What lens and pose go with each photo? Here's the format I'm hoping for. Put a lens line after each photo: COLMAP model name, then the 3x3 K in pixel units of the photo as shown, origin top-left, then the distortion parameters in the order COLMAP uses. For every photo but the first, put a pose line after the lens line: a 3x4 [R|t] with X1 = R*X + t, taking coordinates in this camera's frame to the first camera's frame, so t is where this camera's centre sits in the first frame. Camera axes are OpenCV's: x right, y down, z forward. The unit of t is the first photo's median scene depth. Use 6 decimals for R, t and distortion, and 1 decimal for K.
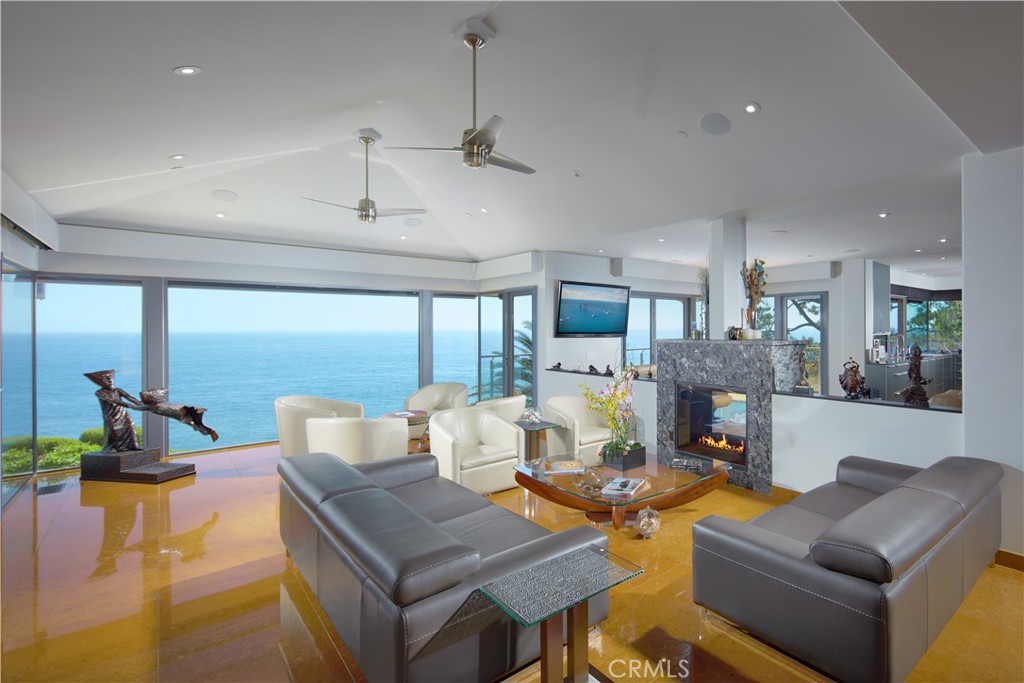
lens RADIAL K [[498.5, 0, 525.1], [0, 498.5, 327.4], [0, 0, 1]] dist [-0.001971, -0.000810]
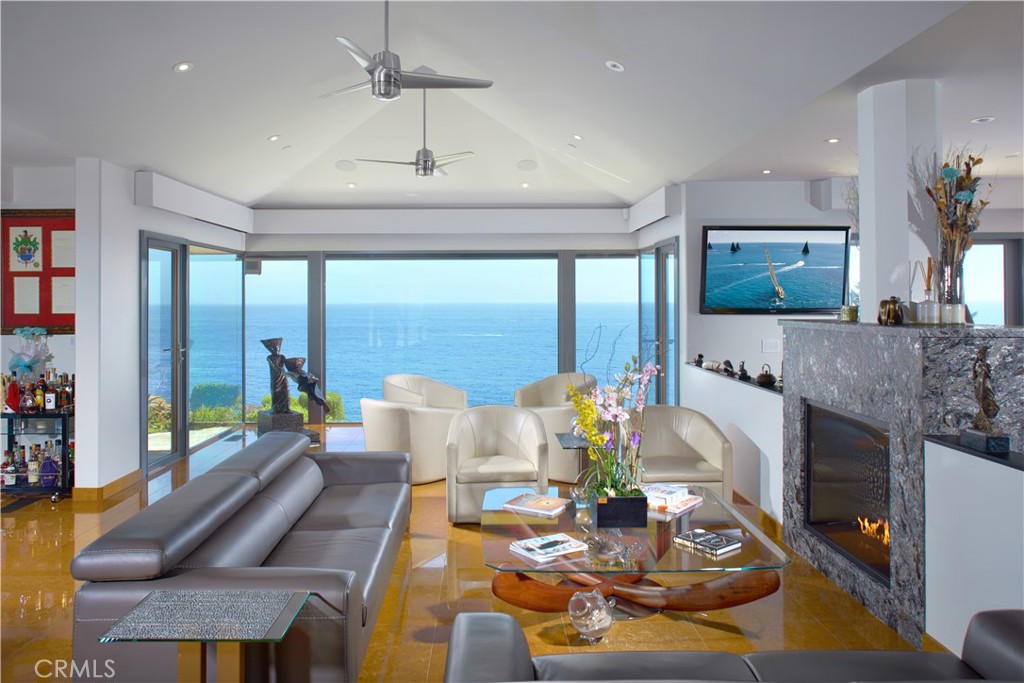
lens RADIAL K [[664.6, 0, 510.7], [0, 664.6, 292.6], [0, 0, 1]] dist [-0.004952, -0.003123]
pose [[0.754616, -0.006742, -0.656132, 0.512090], [0.003096, 0.999973, -0.006714, -0.002929], [0.656160, 0.003035, 0.754616, 0.223143]]
